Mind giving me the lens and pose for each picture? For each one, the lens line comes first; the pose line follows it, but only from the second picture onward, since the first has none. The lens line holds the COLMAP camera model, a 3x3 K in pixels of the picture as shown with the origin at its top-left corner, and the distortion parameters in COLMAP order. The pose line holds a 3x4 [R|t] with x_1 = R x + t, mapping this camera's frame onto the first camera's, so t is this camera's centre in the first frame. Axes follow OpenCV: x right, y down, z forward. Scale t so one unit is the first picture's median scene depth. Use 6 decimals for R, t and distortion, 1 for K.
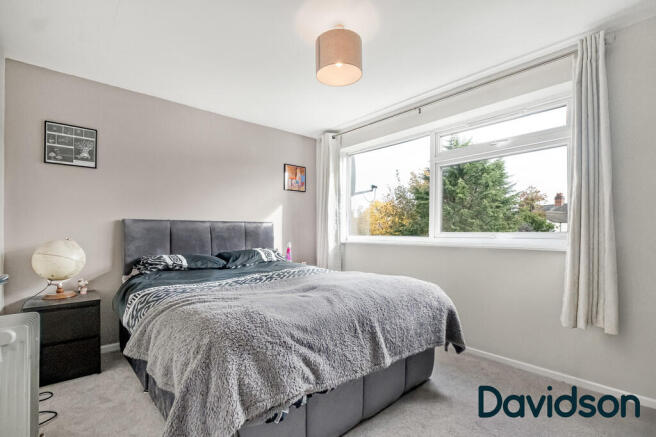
lens RADIAL K [[298.3, 0, 327.6], [0, 298.3, 230.0], [0, 0, 1]] dist [-0.000474, -0.000221]
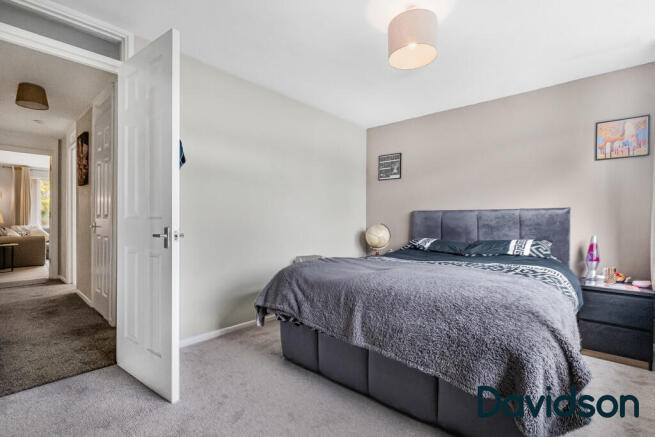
lens RADIAL K [[307.2, 0, 327.5], [0, 307.2, 218.5], [0, 0, 1]] dist [-0.000080, 0.000387]
pose [[0.119298, -0.001932, -0.992857, 0.740044], [0.001005, 0.999998, -0.001825, 0.001602], [0.992858, -0.000780, 0.119299, 0.440492]]
